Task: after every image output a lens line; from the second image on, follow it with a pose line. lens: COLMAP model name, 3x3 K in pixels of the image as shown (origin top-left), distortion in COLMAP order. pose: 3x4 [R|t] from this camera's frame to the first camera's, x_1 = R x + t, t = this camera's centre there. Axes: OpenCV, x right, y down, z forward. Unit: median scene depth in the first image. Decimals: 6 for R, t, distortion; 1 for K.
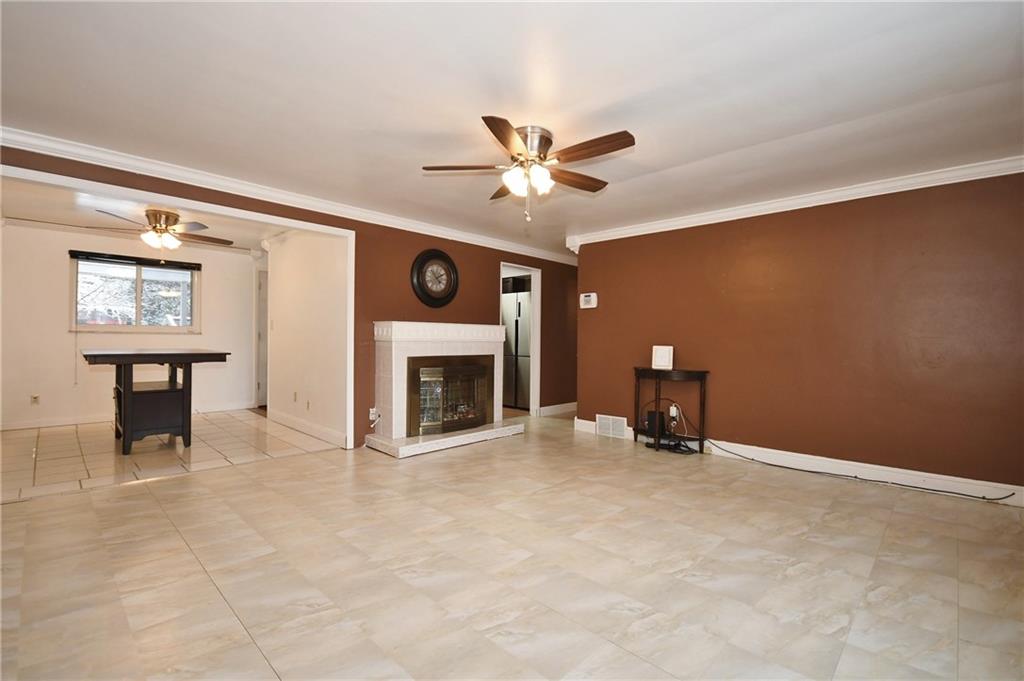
lens RADIAL K [[451.3, 0, 506.2], [0, 451.3, 343.1], [0, 0, 1]] dist [0.000897, -0.000505]
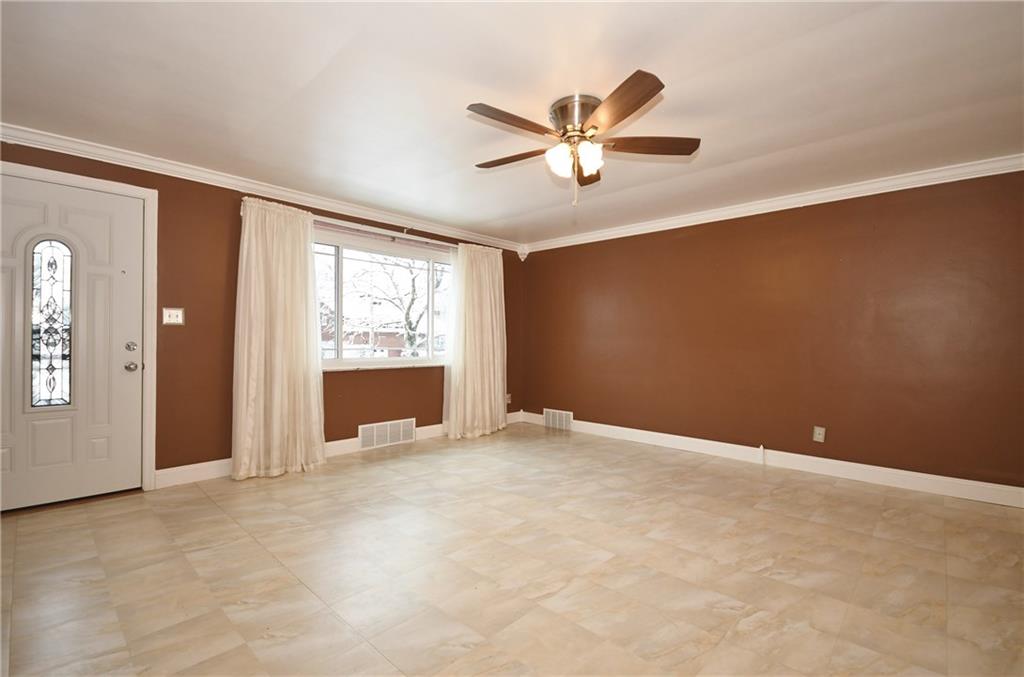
lens RADIAL K [[451.5, 0, 505.1], [0, 451.5, 342.2], [0, 0, 1]] dist [0.016050, -0.014981]
pose [[-0.999753, -0.021048, -0.007105, 0.172900], [-0.021106, 0.999744, 0.008145, -0.008607], [0.006932, 0.008293, -0.999942, 1.770321]]
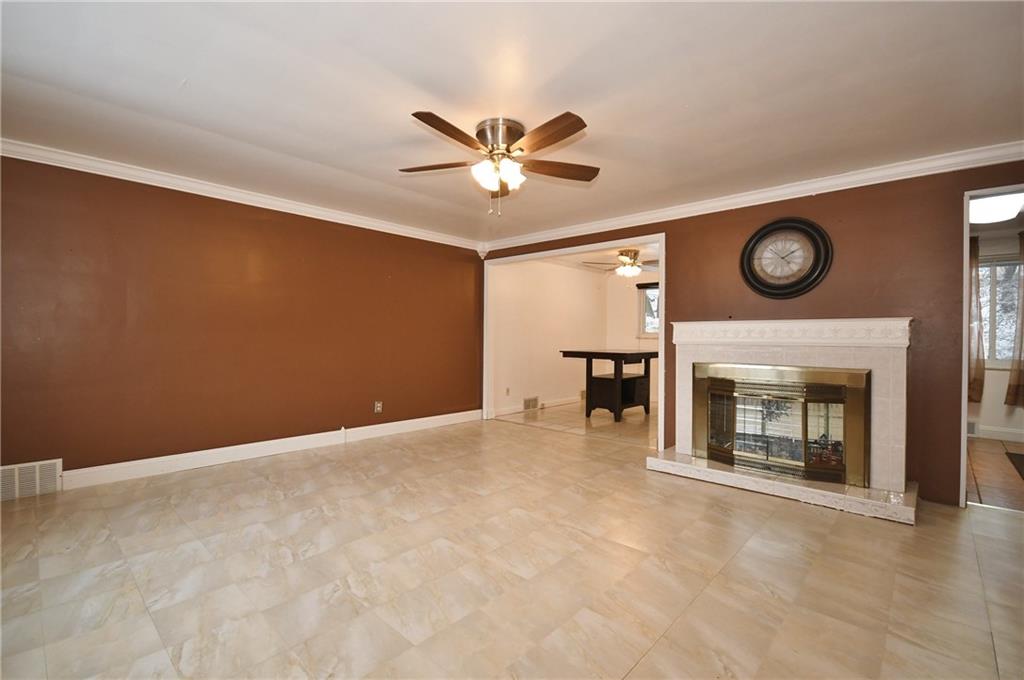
lens RADIAL K [[458.4, 0, 509.7], [0, 458.4, 340.7], [0, 0, 1]] dist [0.001298, 0.000253]
pose [[0.024333, -0.005011, -0.999691, 0.978287], [-0.015895, 0.999859, -0.005399, -0.000956], [0.999578, 0.016021, 0.024250, 0.948667]]
